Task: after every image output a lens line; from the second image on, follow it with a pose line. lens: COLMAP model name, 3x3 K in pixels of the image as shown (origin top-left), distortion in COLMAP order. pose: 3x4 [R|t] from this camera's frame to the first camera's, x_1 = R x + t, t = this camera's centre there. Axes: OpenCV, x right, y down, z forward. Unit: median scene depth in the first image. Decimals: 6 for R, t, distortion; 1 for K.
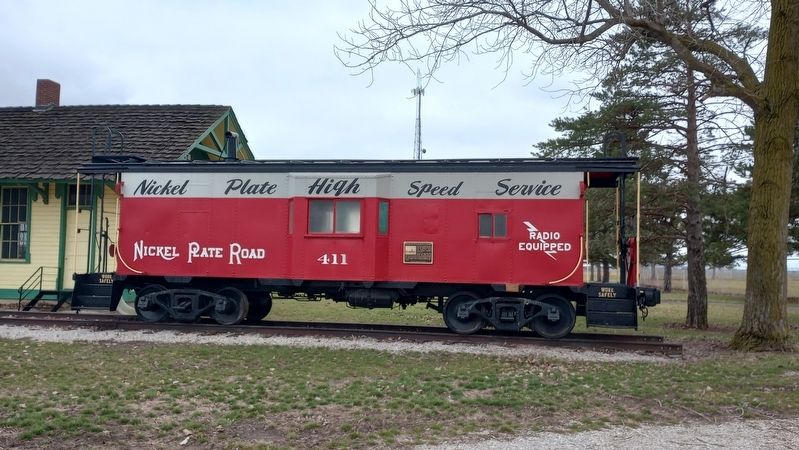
lens RADIAL K [[666.5, 0, 399.5], [0, 666.5, 225.0], [0, 0, 1]] dist [0.061887, -0.000551]
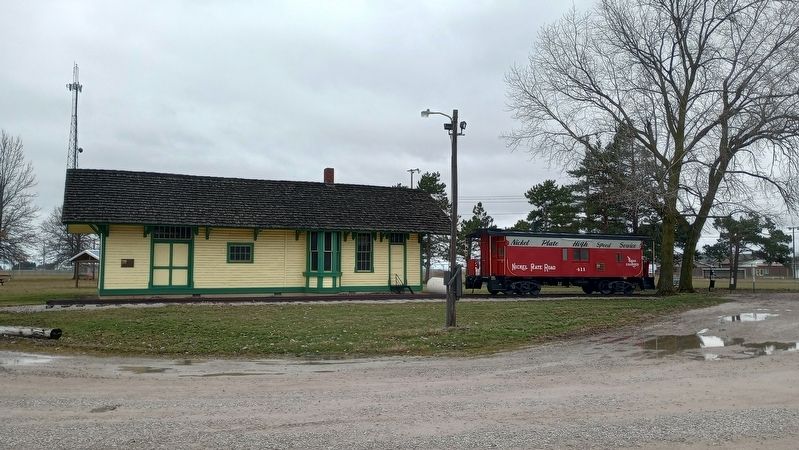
lens RADIAL K [[666.5, 0, 399.5], [0, 666.5, 225.0], [0, 0, 1]] dist [0.061887, -0.000551]
pose [[0.822590, 0.022945, 0.568172, -1.587571], [-0.021713, 0.999724, -0.008938, -0.064800], [-0.568221, -0.004984, 0.822861, -0.618134]]
